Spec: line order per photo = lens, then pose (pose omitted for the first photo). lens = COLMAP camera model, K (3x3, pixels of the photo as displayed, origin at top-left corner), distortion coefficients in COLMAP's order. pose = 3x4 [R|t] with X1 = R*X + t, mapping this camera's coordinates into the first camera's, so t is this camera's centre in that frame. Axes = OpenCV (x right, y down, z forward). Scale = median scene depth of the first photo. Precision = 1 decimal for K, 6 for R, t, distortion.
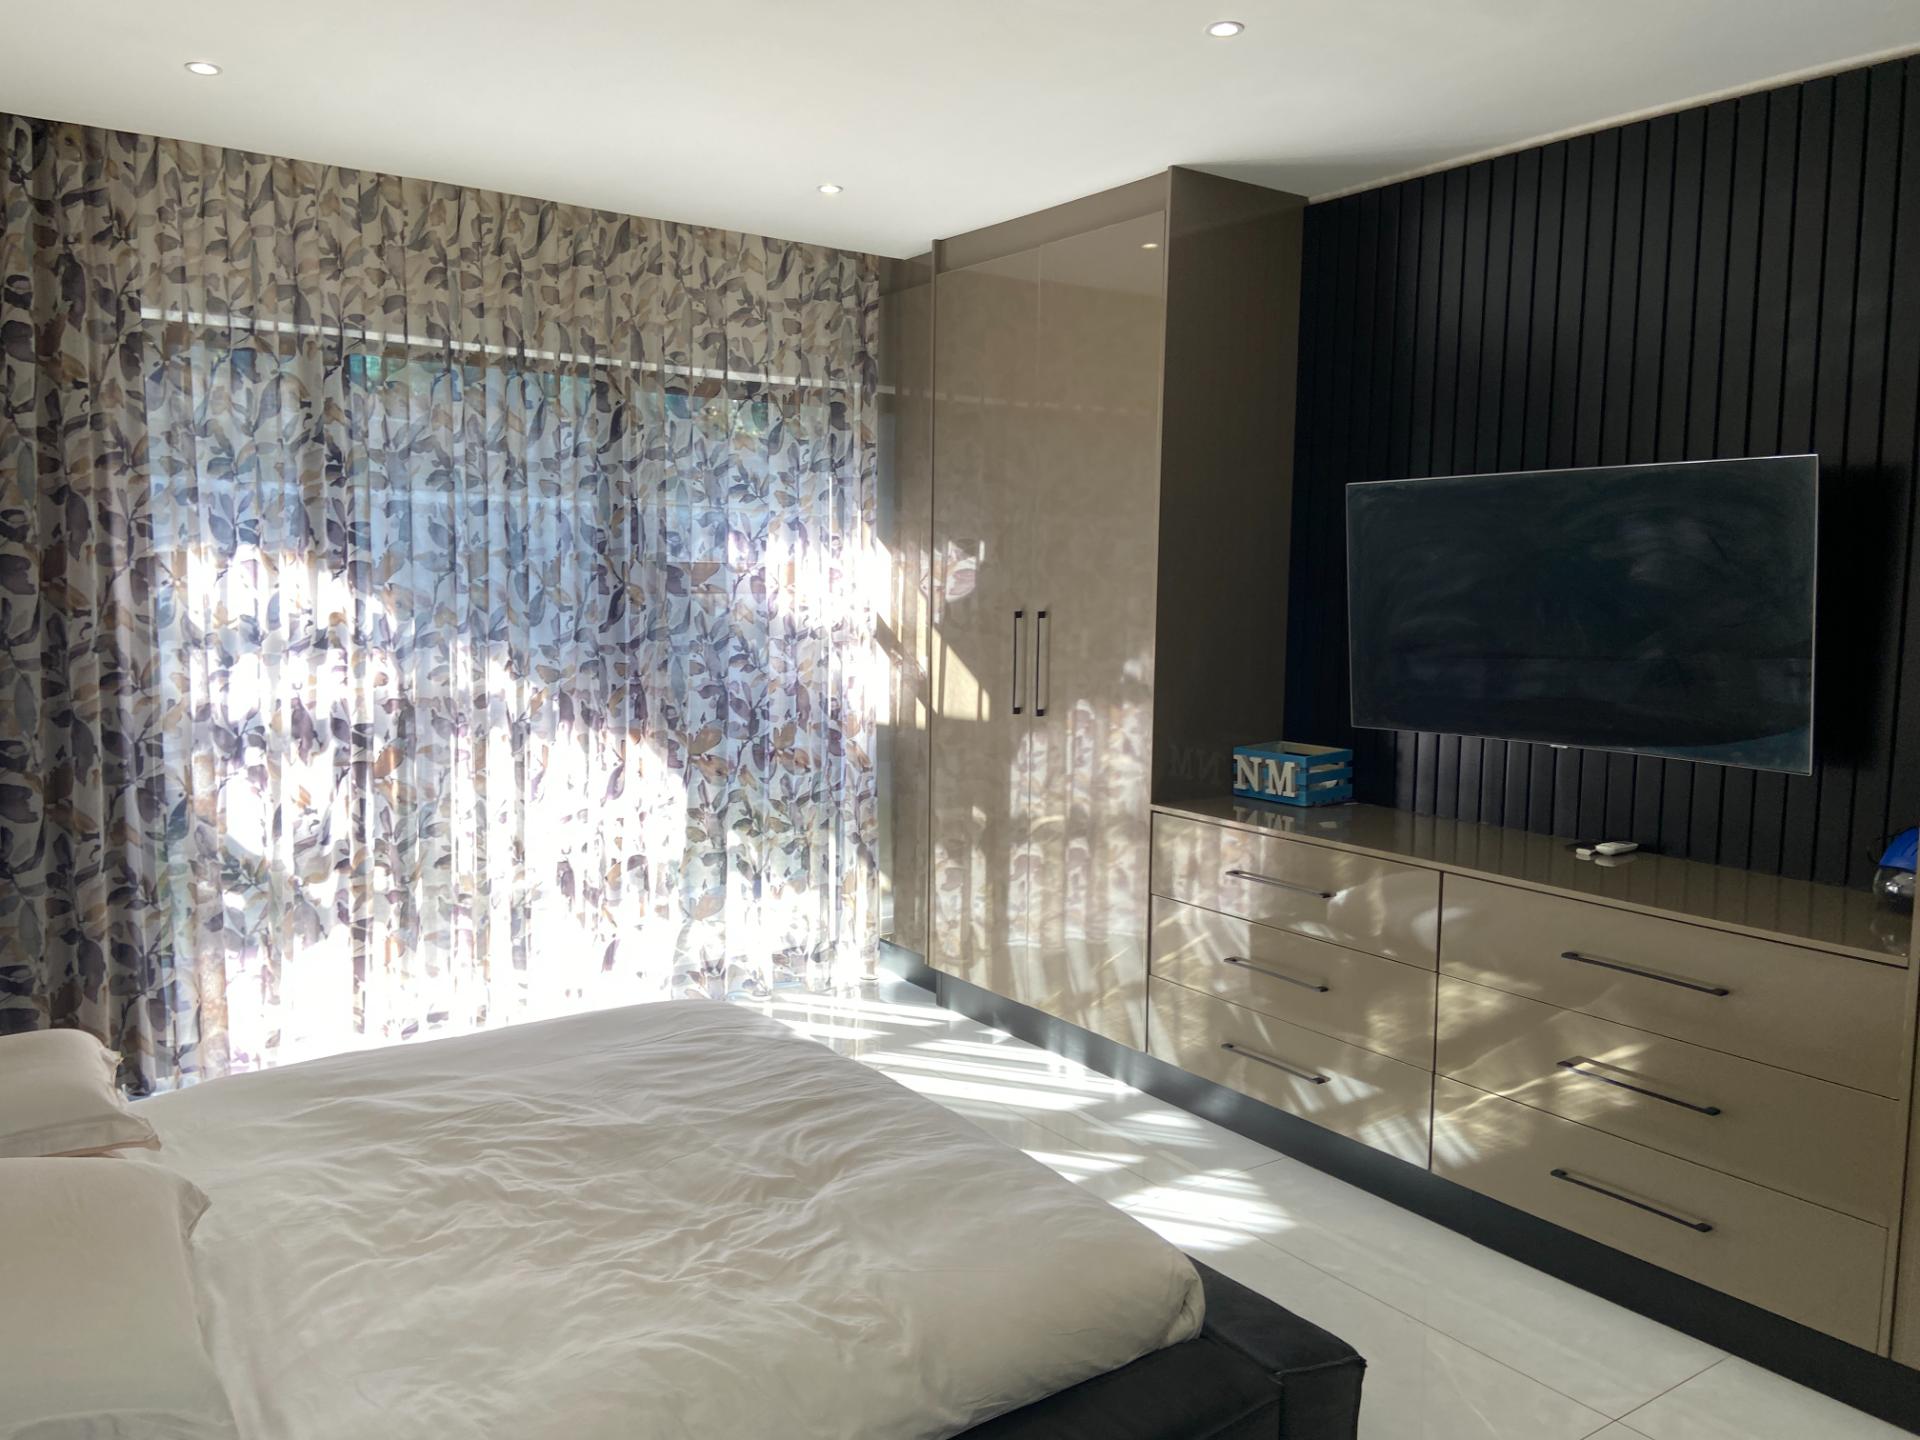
lens RADIAL K [[1442.8, 0, 960.1], [0, 1442.8, 708.8], [0, 0, 1]] dist [0.110437, -0.116686]
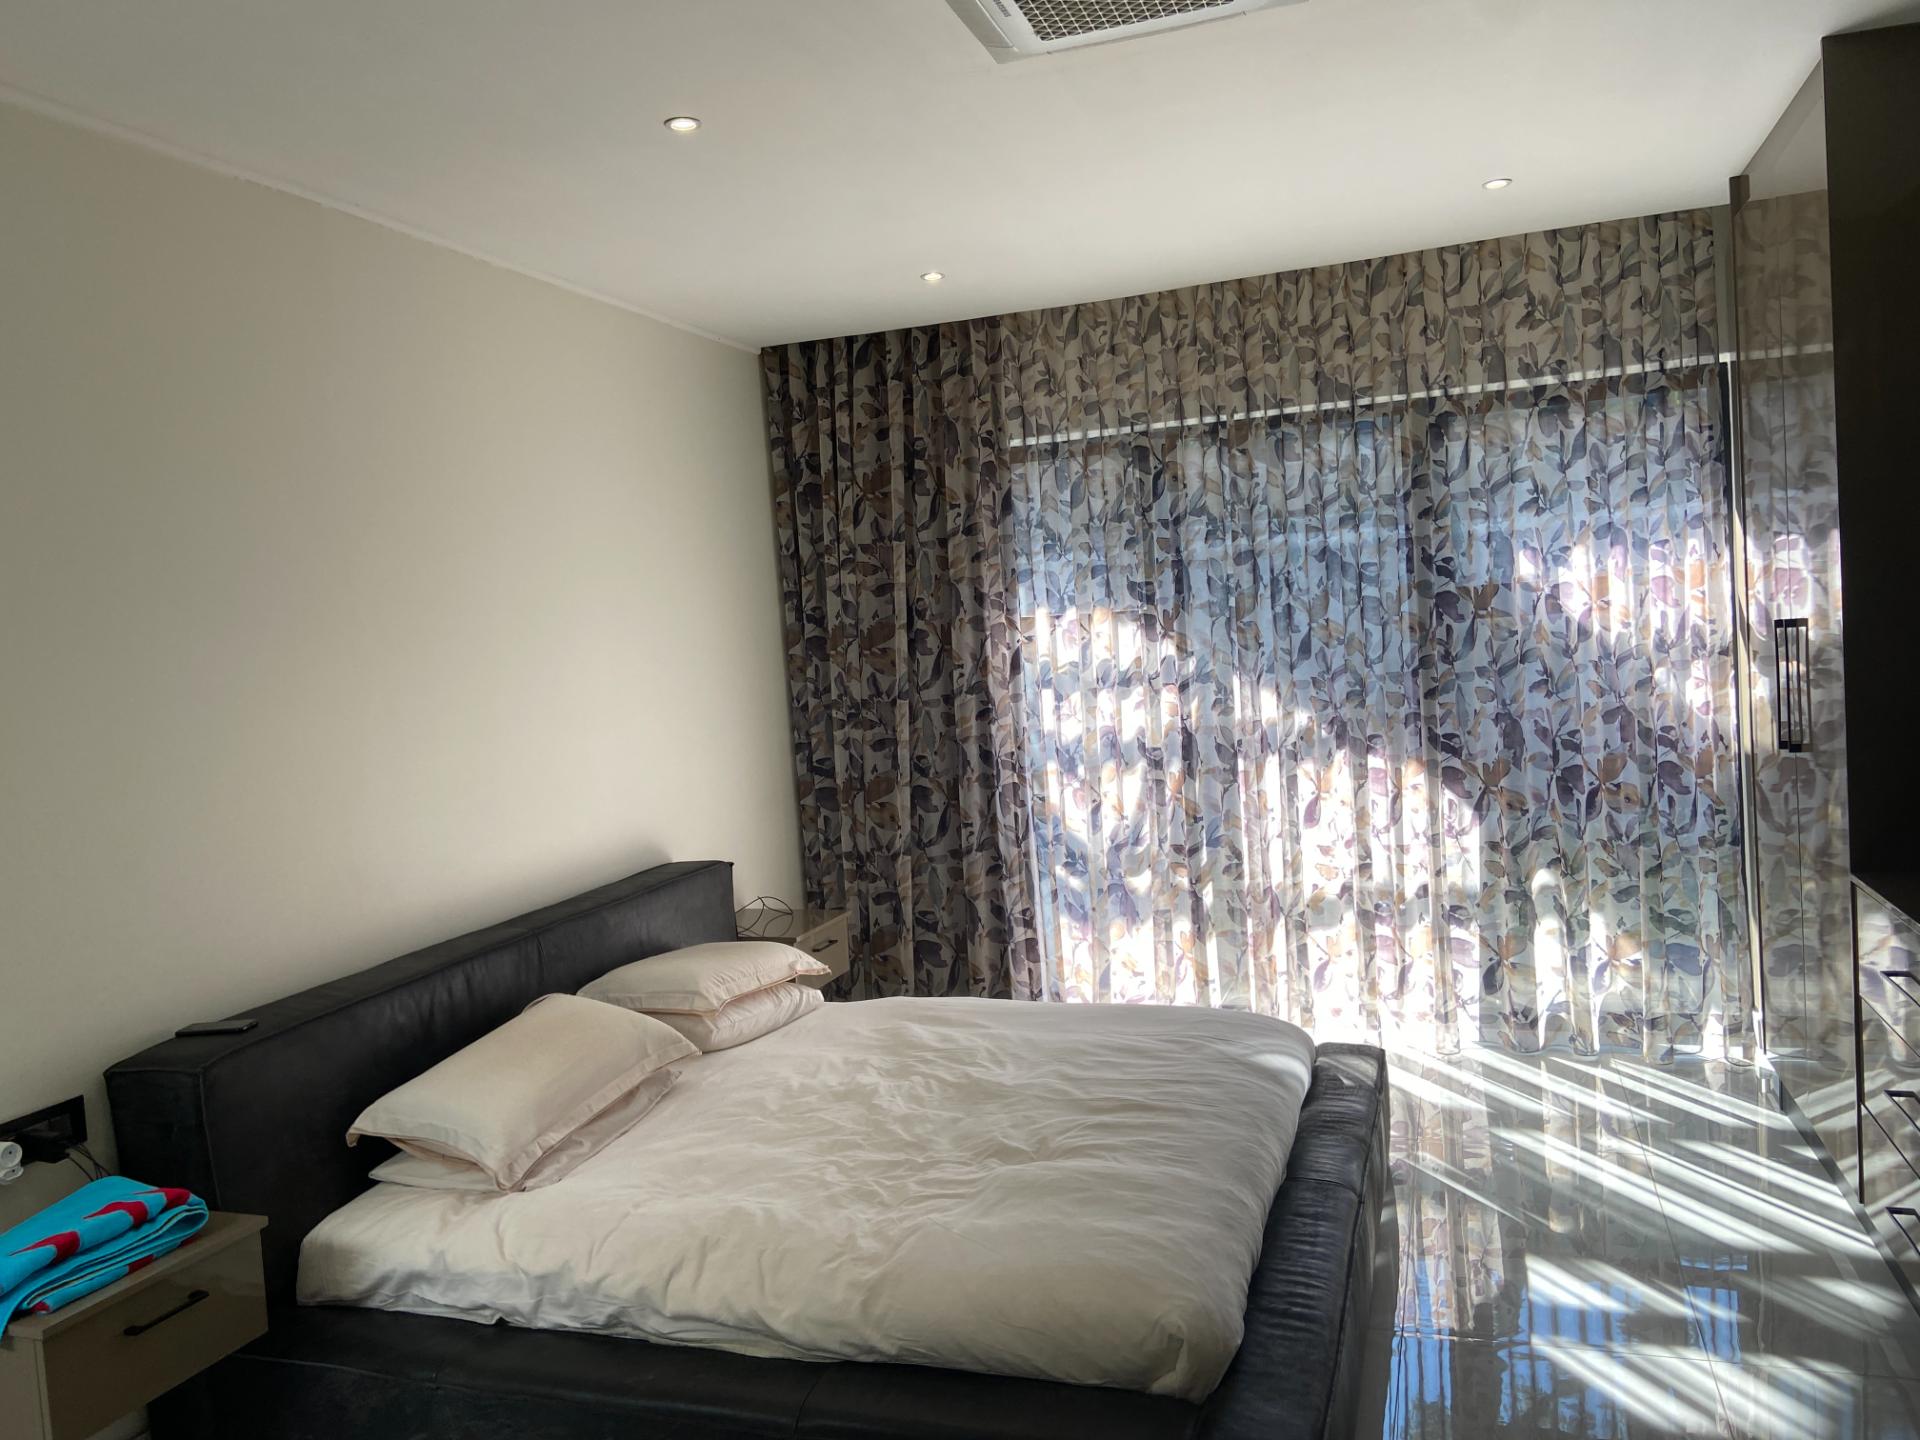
lens RADIAL K [[1442.8, 0, 970.4], [0, 1442.8, 715.1], [0, 0, 1]] dist [0.110437, -0.116686]
pose [[0.583473, -0.007784, -0.812095, 0.454453], [-0.007159, 0.999866, -0.014728, 0.002007], [0.812101, 0.014407, 0.583339, 0.176458]]
